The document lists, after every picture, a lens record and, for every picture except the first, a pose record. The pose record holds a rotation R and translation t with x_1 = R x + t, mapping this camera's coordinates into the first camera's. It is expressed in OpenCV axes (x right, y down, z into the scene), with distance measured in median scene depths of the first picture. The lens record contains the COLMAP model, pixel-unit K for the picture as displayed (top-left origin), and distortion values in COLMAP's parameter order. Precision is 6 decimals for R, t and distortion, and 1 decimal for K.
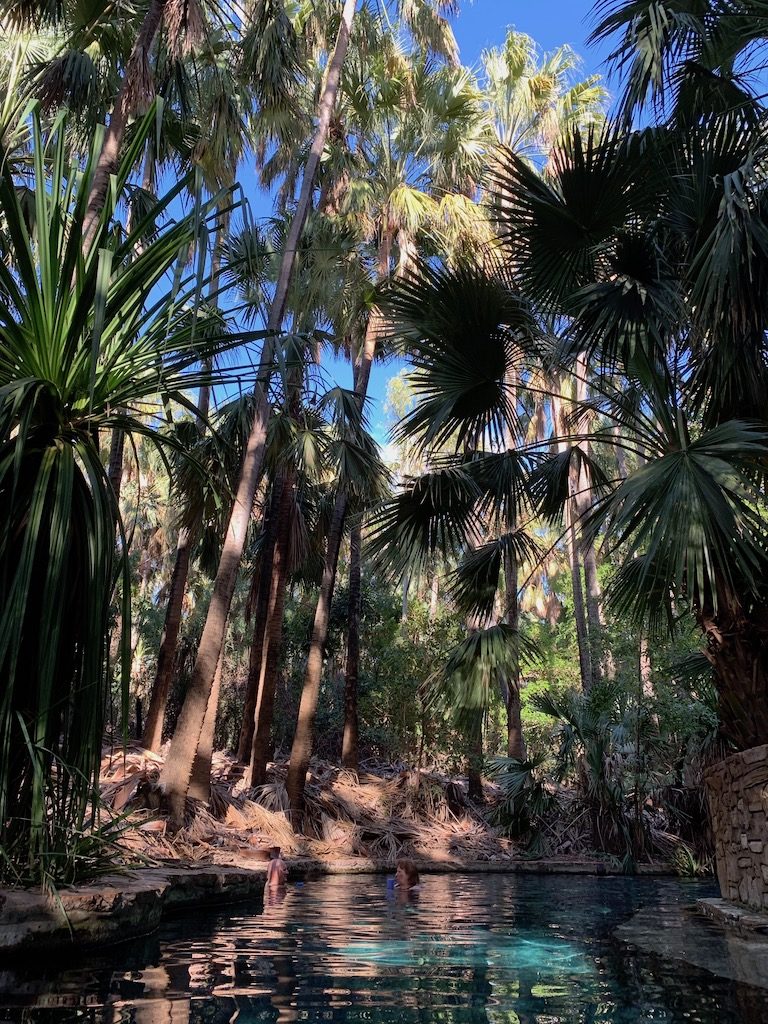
lens RADIAL K [[769.8, 0, 385.2], [0, 769.8, 506.5], [0, 0, 1]] dist [0.032249, -0.011538]
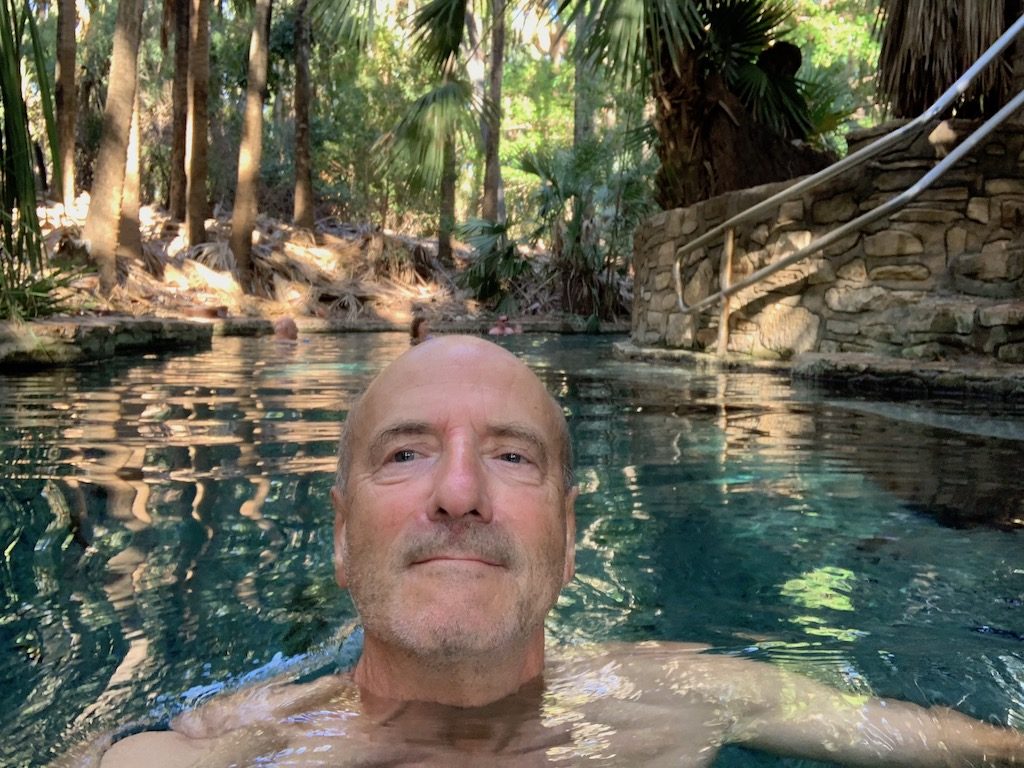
lens RADIAL K [[946.7, 0, 512.0], [0, 946.7, 384.0], [0, 0, 1]] dist [0.149498, -0.348742]
pose [[0.987511, -0.013611, 0.156962, 0.017696], [-0.061420, 0.884179, 0.463093, -0.032015], [-0.145086, -0.466950, 0.872300, -0.093003]]
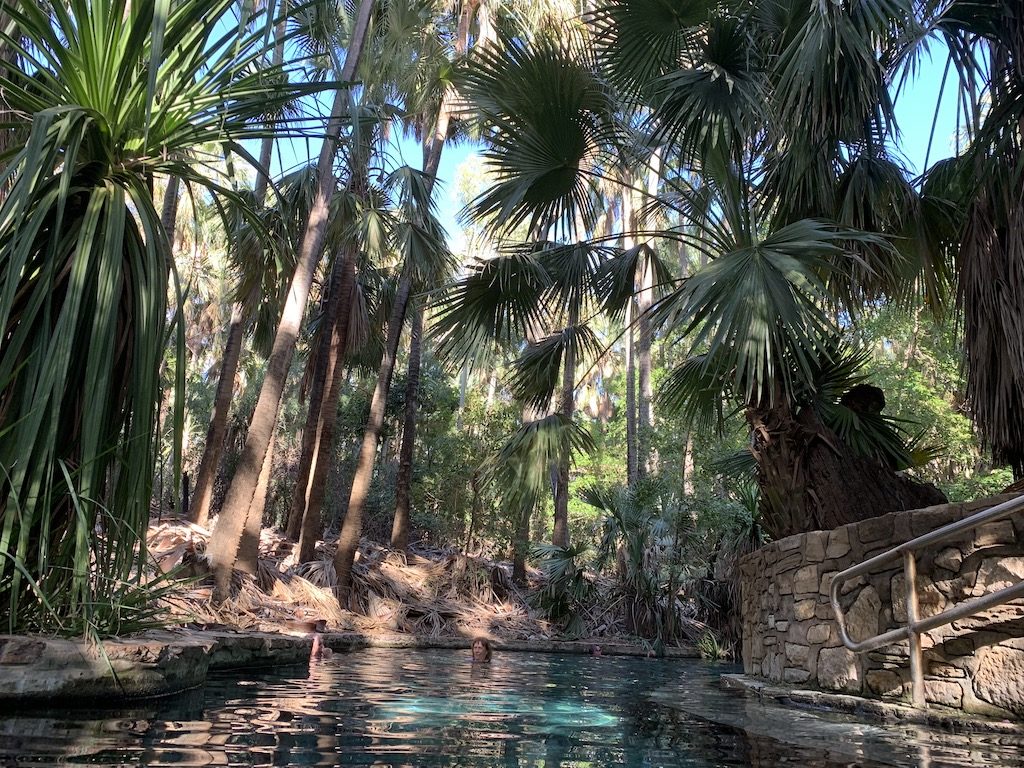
lens RADIAL K [[769.8, 0, 510.2], [0, 769.8, 376.6], [0, 0, 1]] dist [0.032249, -0.011538]
pose [[0.994319, 0.059944, 0.087952, -0.002918], [-0.068213, 0.993210, 0.094236, 0.007366], [-0.081706, -0.099700, 0.991657, 0.003539]]
